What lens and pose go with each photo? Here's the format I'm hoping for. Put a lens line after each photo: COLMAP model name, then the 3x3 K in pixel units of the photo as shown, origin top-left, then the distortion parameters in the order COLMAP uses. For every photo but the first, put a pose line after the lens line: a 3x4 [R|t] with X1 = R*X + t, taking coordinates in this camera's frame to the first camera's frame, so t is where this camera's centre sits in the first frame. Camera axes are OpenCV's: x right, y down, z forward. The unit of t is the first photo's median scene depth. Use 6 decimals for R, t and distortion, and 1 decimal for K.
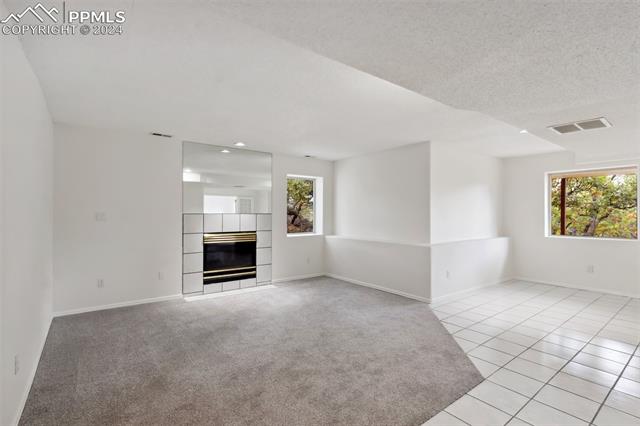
lens RADIAL K [[301.7, 0, 313.2], [0, 301.7, 211.8], [0, 0, 1]] dist [0.000804, -0.000414]
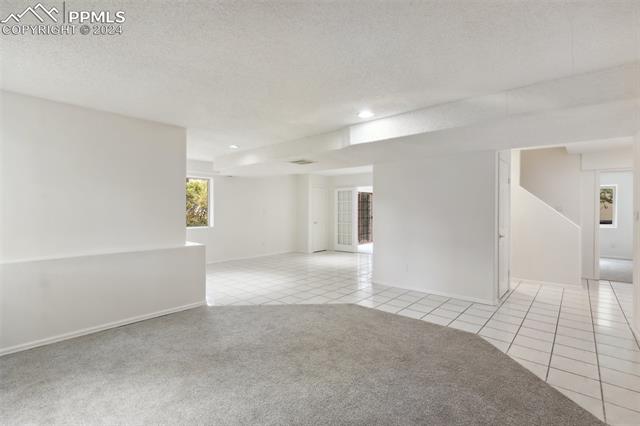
lens RADIAL K [[301.7, 0, 313.2], [0, 301.7, 211.8], [0, 0, 1]] dist [0.000804, -0.000414]
pose [[-0.203081, -0.014766, 0.979051, -0.688816], [-0.008909, 0.999873, 0.013232, -0.003749], [-0.979121, -0.006035, -0.203187, 0.984063]]
